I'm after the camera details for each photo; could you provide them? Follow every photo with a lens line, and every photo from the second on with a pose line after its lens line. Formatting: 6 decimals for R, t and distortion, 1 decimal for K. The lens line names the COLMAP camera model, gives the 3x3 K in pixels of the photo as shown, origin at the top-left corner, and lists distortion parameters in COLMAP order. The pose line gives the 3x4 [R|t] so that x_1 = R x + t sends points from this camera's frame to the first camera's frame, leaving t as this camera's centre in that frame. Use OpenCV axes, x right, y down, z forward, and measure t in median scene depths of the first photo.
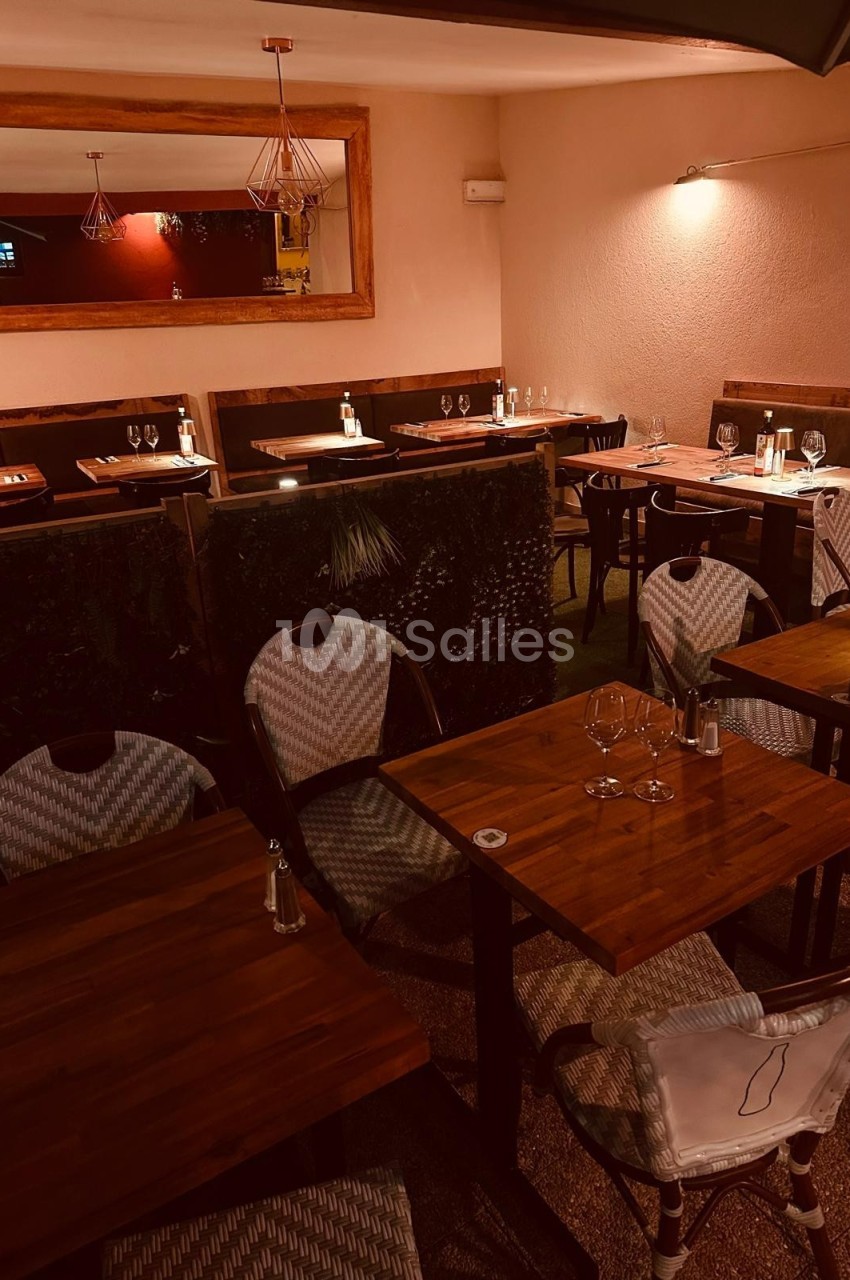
lens RADIAL K [[904.7, 0, 425.0], [0, 904.7, 640.0], [0, 0, 1]] dist [-0.006522, -0.008720]
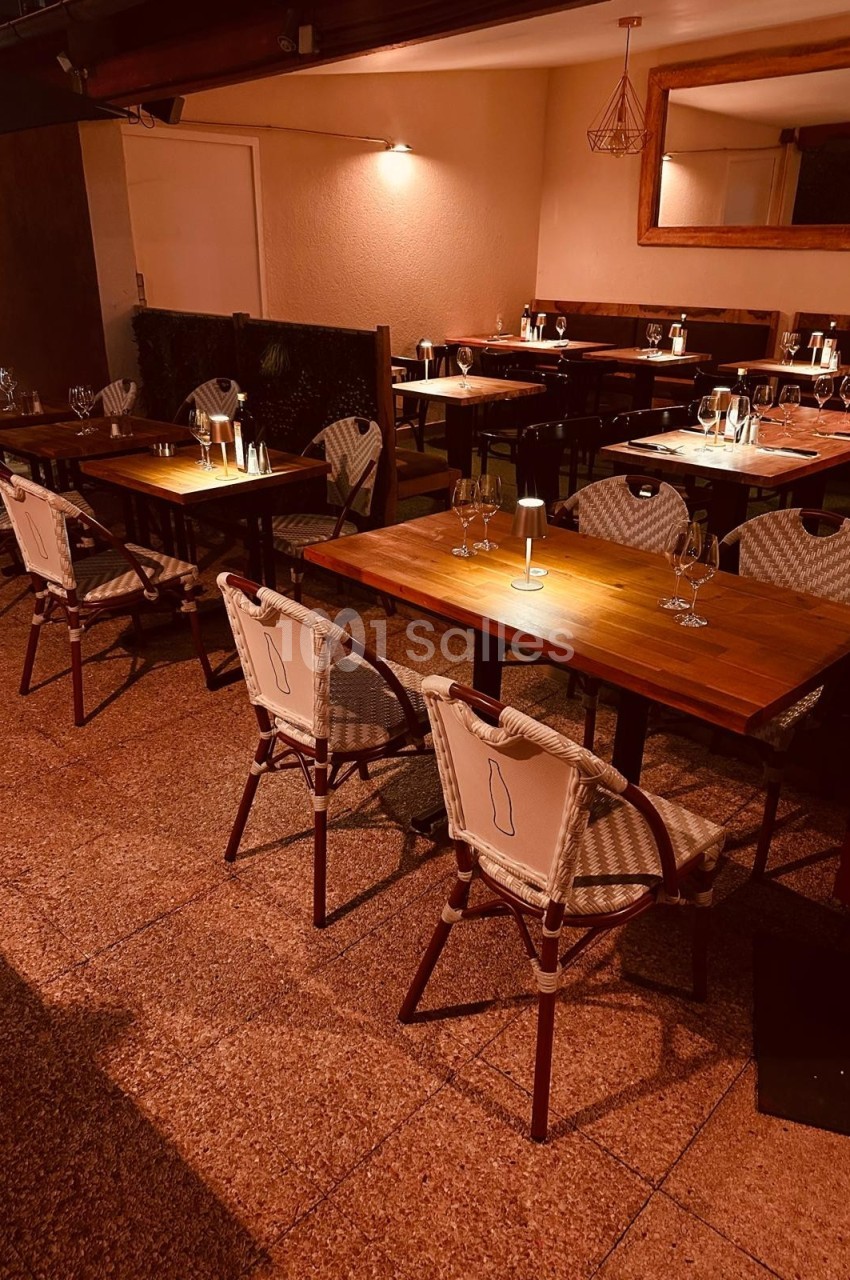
lens RADIAL K [[904.7, 0, 425.0], [0, 904.7, 640.0], [0, 0, 1]] dist [-0.006522, -0.008720]
pose [[0.213808, 0.429476, -0.877403, 0.828136], [-0.347021, 0.872983, 0.342749, -0.153618], [0.913161, 0.231195, 0.335688, 0.330119]]
